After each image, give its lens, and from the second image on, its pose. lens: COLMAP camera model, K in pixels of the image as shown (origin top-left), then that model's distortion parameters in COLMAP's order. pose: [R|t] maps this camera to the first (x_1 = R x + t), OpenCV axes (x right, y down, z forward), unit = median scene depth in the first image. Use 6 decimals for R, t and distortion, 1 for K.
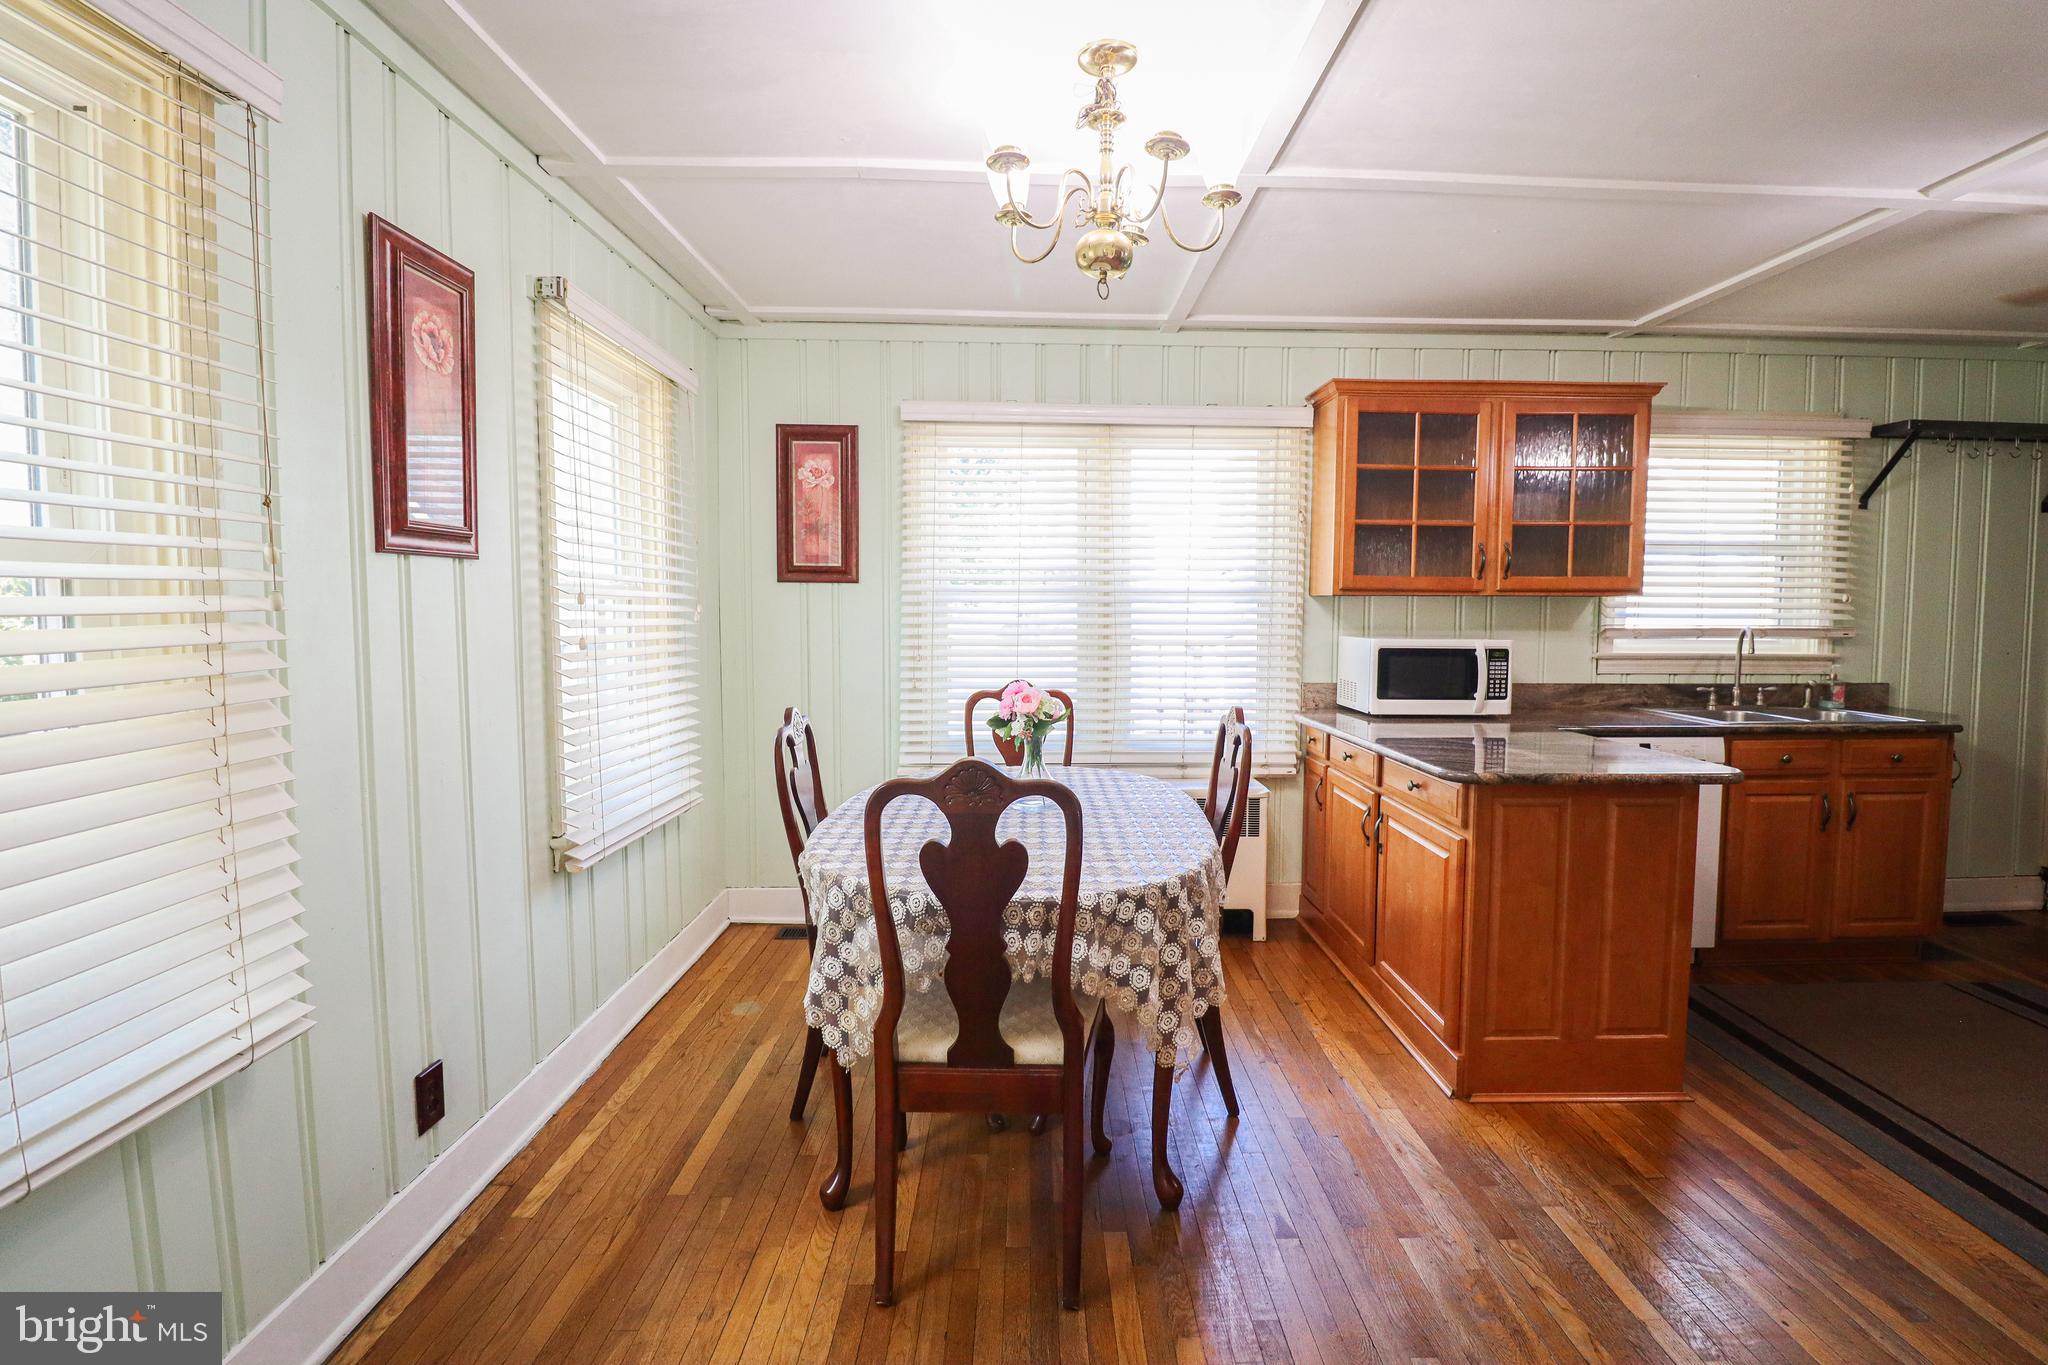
lens RADIAL K [[946.1, 0, 1054.2], [0, 946.1, 669.5], [0, 0, 1]] dist [0.000896, -0.013558]
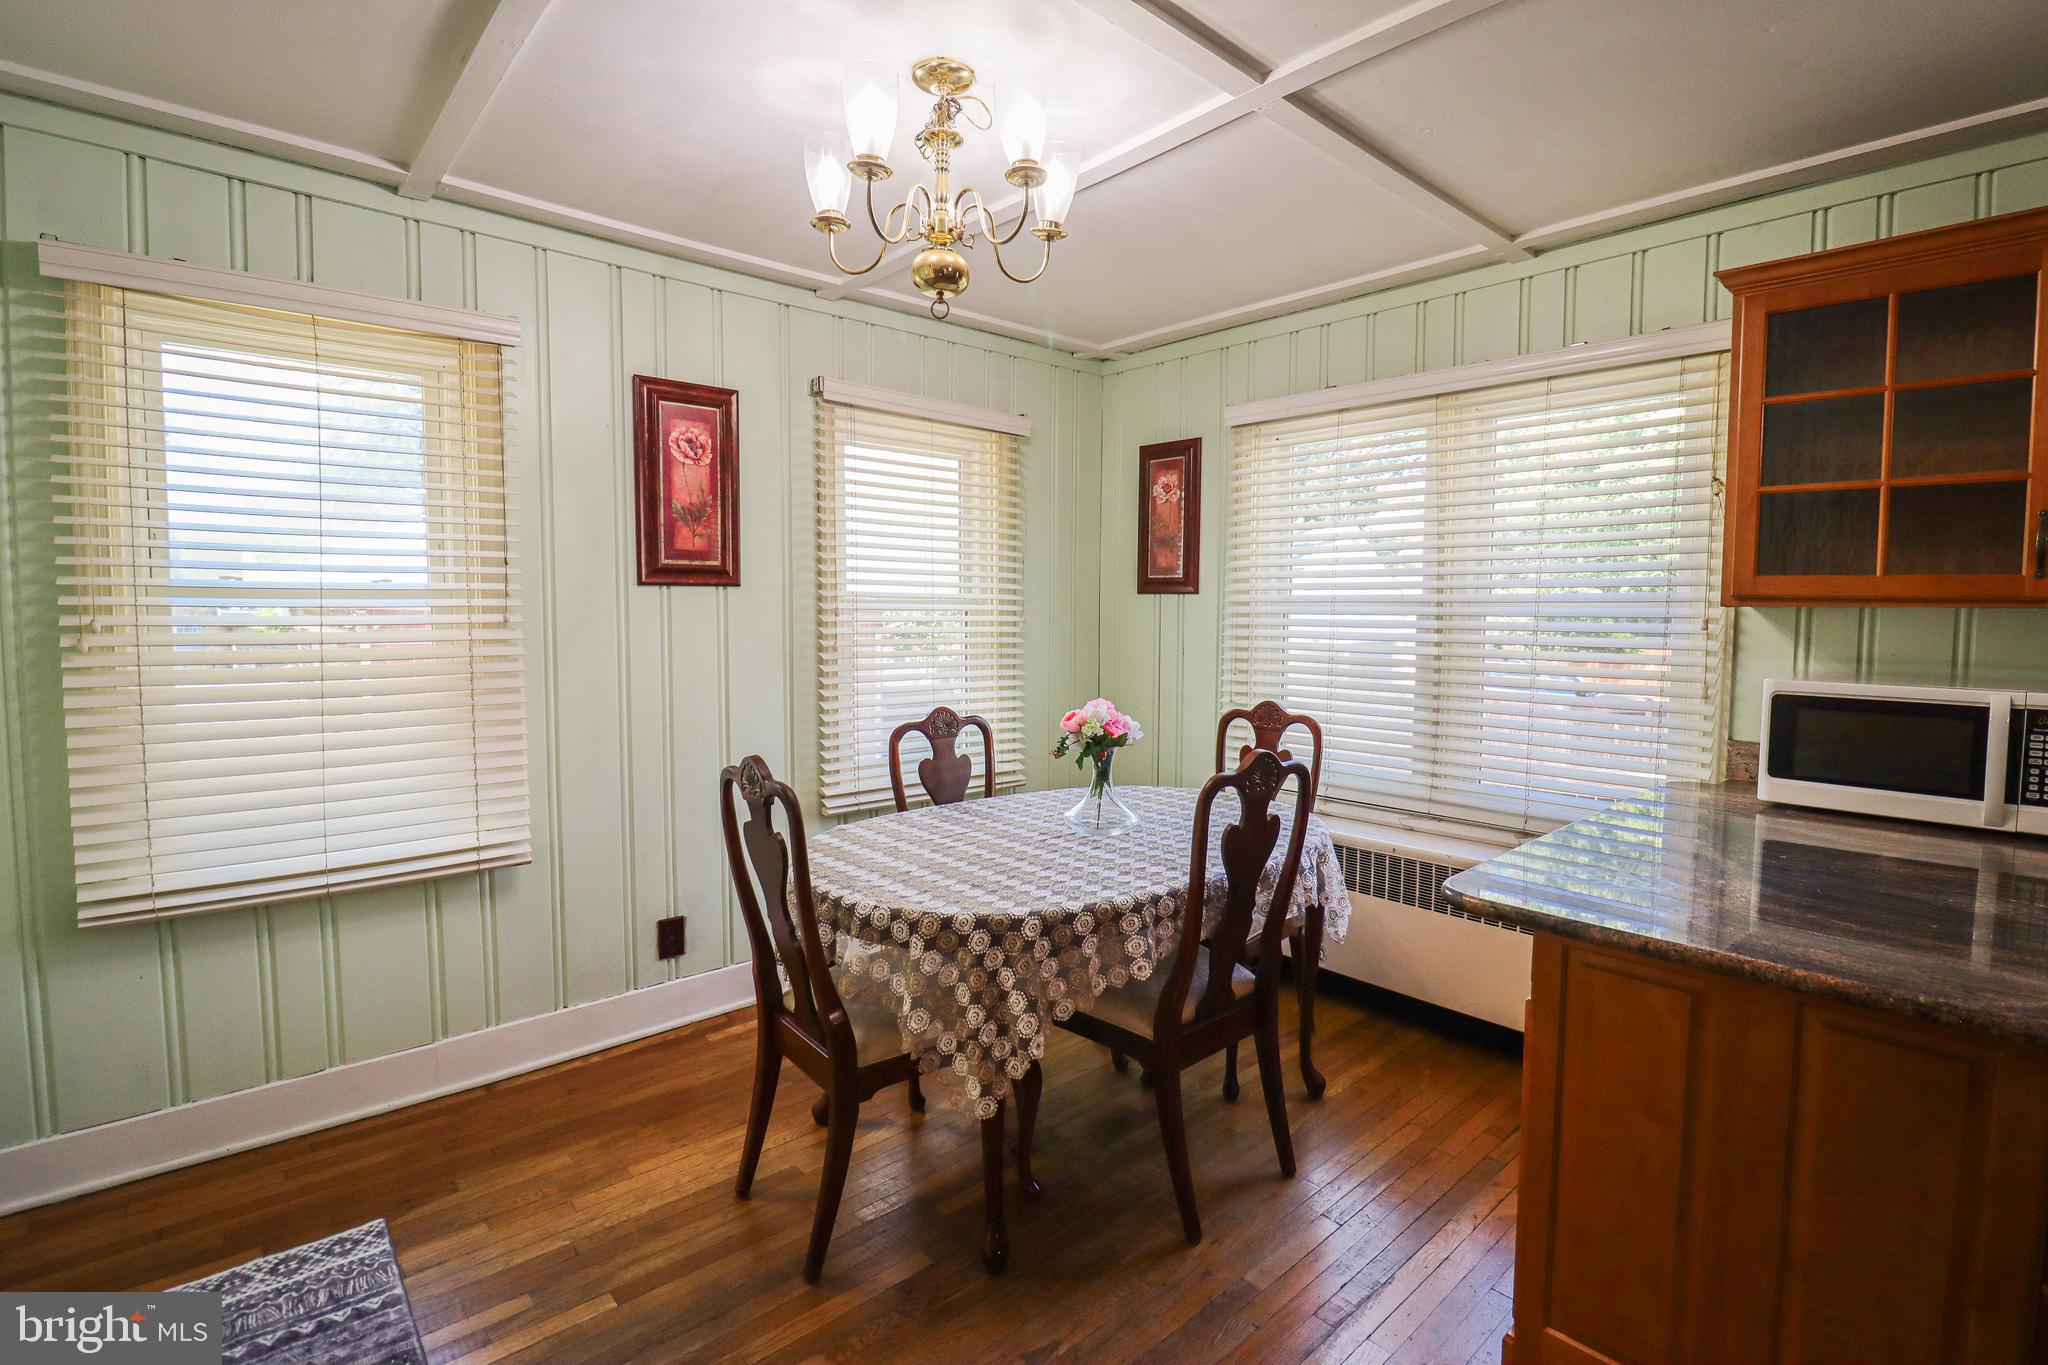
lens RADIAL K [[946.1, 0, 1054.2], [0, 946.1, 669.5], [0, 0, 1]] dist [0.000896, -0.013558]
pose [[0.657427, 0.050609, -0.751817, 0.476122], [-0.051789, 0.998417, 0.021922, -0.026736], [0.751736, 0.024524, 0.659008, 0.235822]]
